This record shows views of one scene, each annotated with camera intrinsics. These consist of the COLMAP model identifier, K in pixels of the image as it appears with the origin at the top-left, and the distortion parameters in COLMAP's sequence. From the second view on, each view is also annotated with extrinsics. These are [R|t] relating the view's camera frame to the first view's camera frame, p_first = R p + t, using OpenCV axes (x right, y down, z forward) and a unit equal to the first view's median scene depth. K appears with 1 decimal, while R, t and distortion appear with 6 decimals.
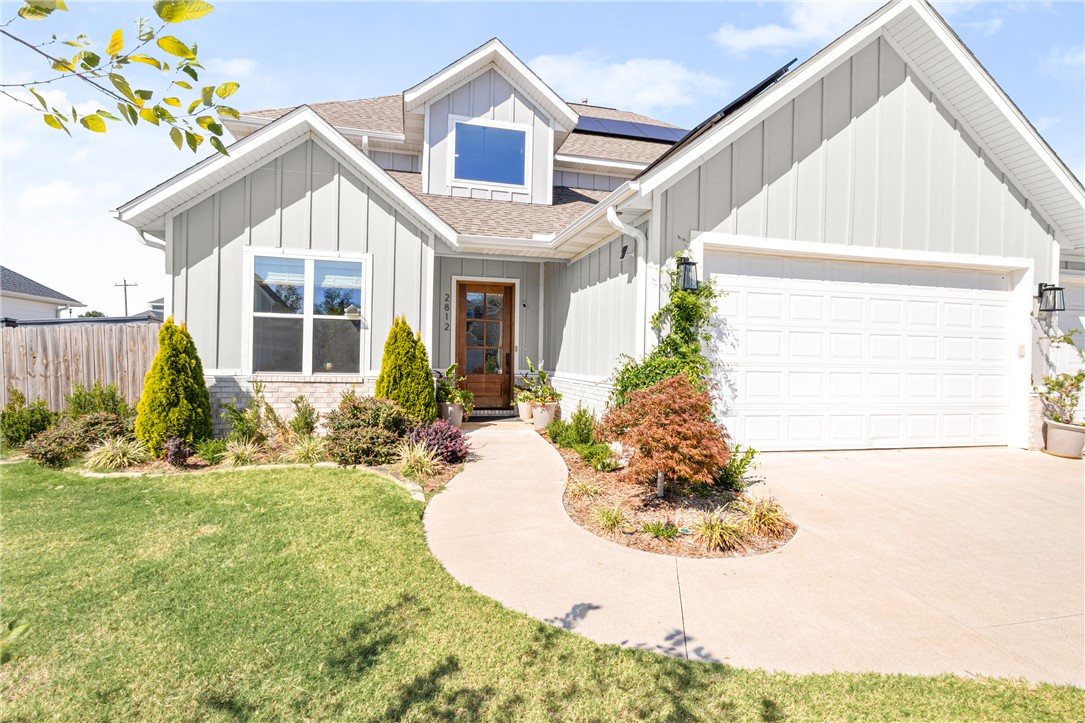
lens RADIAL K [[501.2, 0, 543.7], [0, 501.2, 358.1], [0, 0, 1]] dist [0.003459, -0.000280]
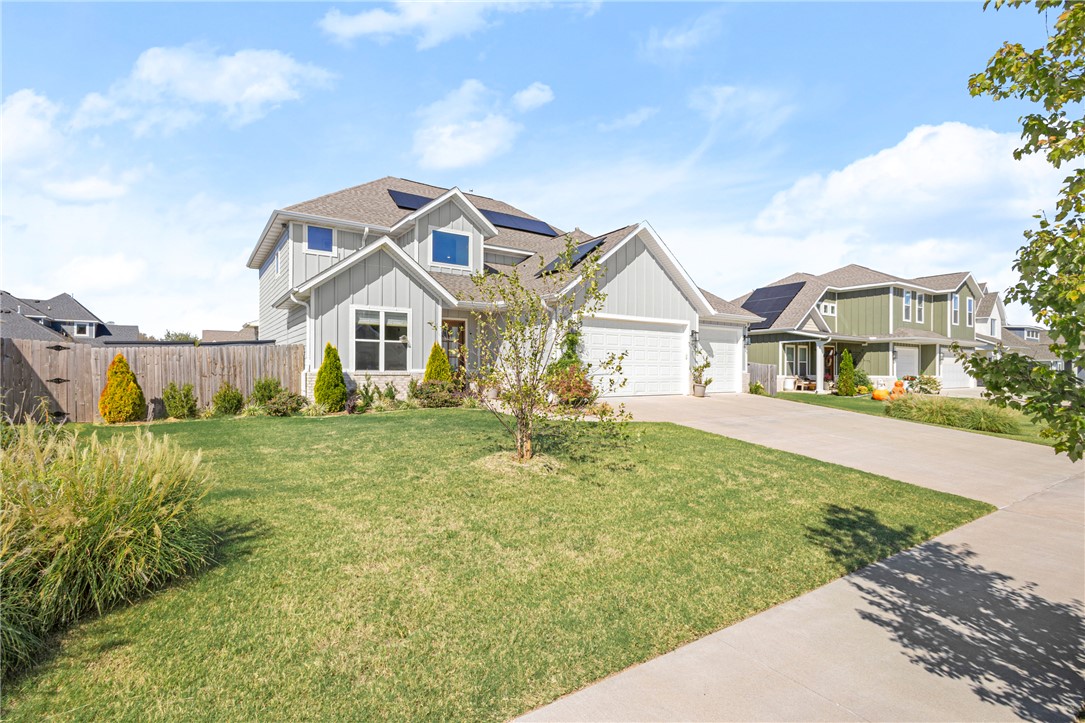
lens RADIAL K [[499.6, 0, 544.9], [0, 499.6, 375.8], [0, 0, 1]] dist [0.000699, -0.000052]
pose [[0.930304, -0.020325, 0.366227, -0.600759], [0.016159, 0.999765, 0.014439, 0.032599], [-0.366434, -0.007515, 0.930414, -1.020032]]
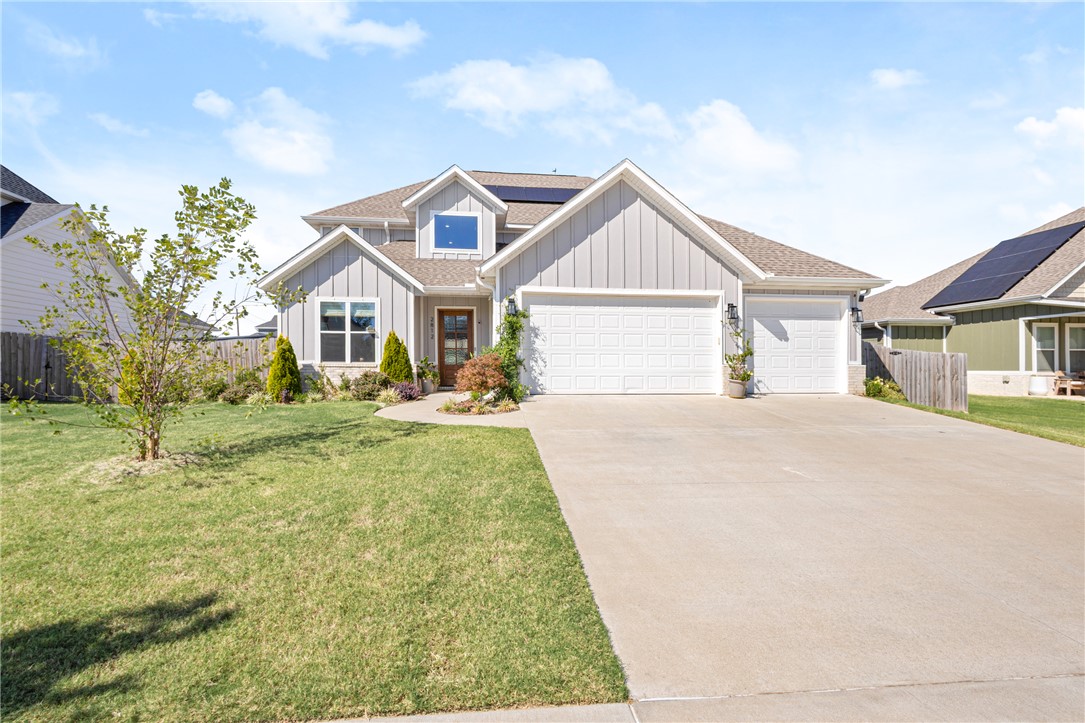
lens RADIAL K [[499.6, 0, 560.1], [0, 499.6, 378.0], [0, 0, 1]] dist [0.002480, 0.001497]
pose [[0.993630, -0.015339, -0.111640, 0.544983], [0.016689, 0.999798, 0.011168, 0.083315], [0.111446, -0.012960, 0.993686, -0.803712]]
